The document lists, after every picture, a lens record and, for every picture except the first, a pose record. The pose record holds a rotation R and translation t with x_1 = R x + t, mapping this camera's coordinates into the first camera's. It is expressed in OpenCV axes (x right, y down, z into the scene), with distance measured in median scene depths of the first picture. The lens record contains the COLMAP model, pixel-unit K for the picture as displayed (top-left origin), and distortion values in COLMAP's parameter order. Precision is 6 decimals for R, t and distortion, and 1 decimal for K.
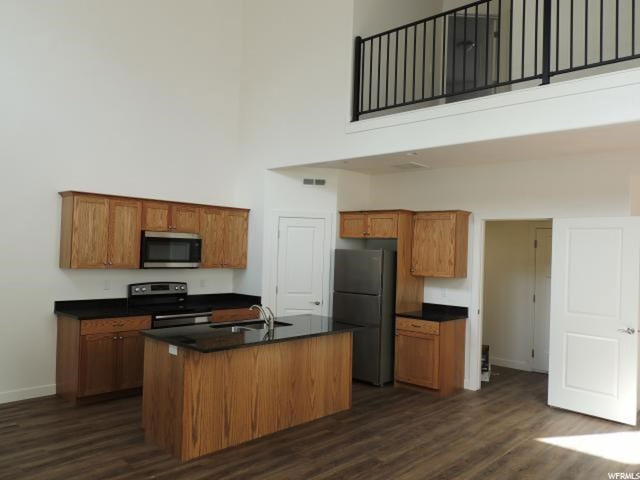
lens RADIAL K [[513.8, 0, 320.0], [0, 513.8, 240.0], [0, 0, 1]] dist [-0.010506, -0.004589]
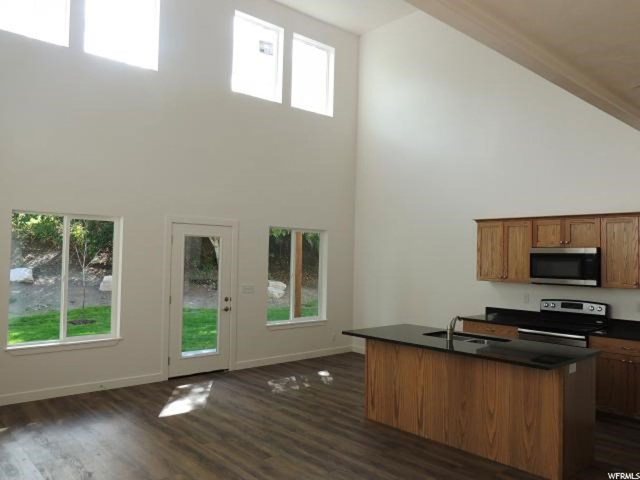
lens RADIAL K [[513.8, 0, 320.0], [0, 513.8, 240.0], [0, 0, 1]] dist [-0.010506, -0.004589]
pose [[-0.101792, -0.062654, -0.992831, 0.772609], [0.001727, 0.998002, -0.063158, 0.033361], [0.994804, -0.008143, -0.101480, 0.701229]]
